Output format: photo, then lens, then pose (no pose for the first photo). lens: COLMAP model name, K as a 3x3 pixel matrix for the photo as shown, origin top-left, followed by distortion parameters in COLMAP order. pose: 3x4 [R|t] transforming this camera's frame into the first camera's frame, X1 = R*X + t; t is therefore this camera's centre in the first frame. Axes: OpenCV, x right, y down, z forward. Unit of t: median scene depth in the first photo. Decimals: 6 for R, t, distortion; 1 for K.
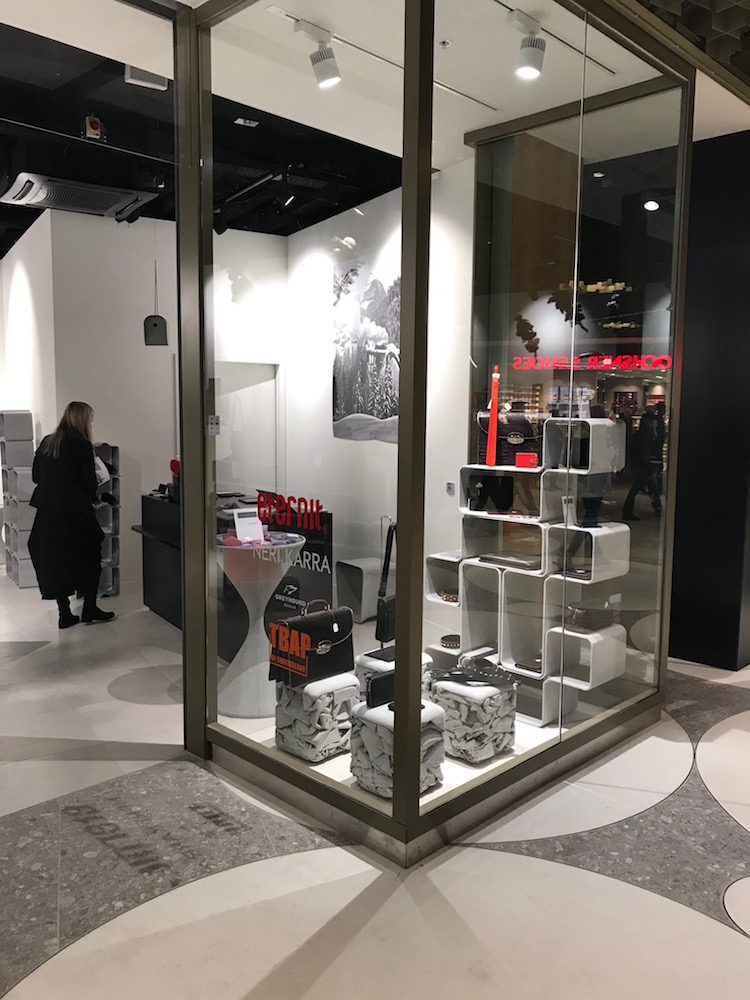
lens RADIAL K [[813.8, 0, 375.0], [0, 813.8, 500.0], [0, 0, 1]] dist [0.010461, -0.007804]
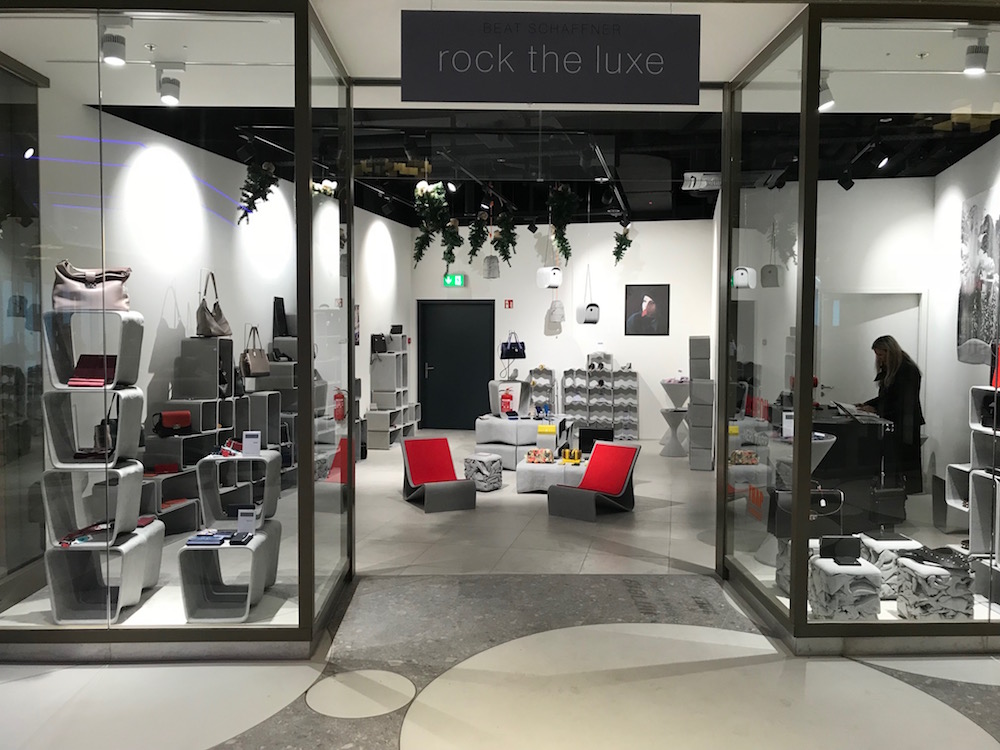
lens RADIAL K [[822.8, 0, 500.0], [0, 822.8, 375.0], [0, 0, 1]] dist [0.049917, -0.004430]
pose [[0.714973, 0.032633, -0.698390, 0.555797], [-0.071237, 0.997112, -0.026337, 0.024371], [0.695513, 0.068581, 0.715233, -0.376909]]
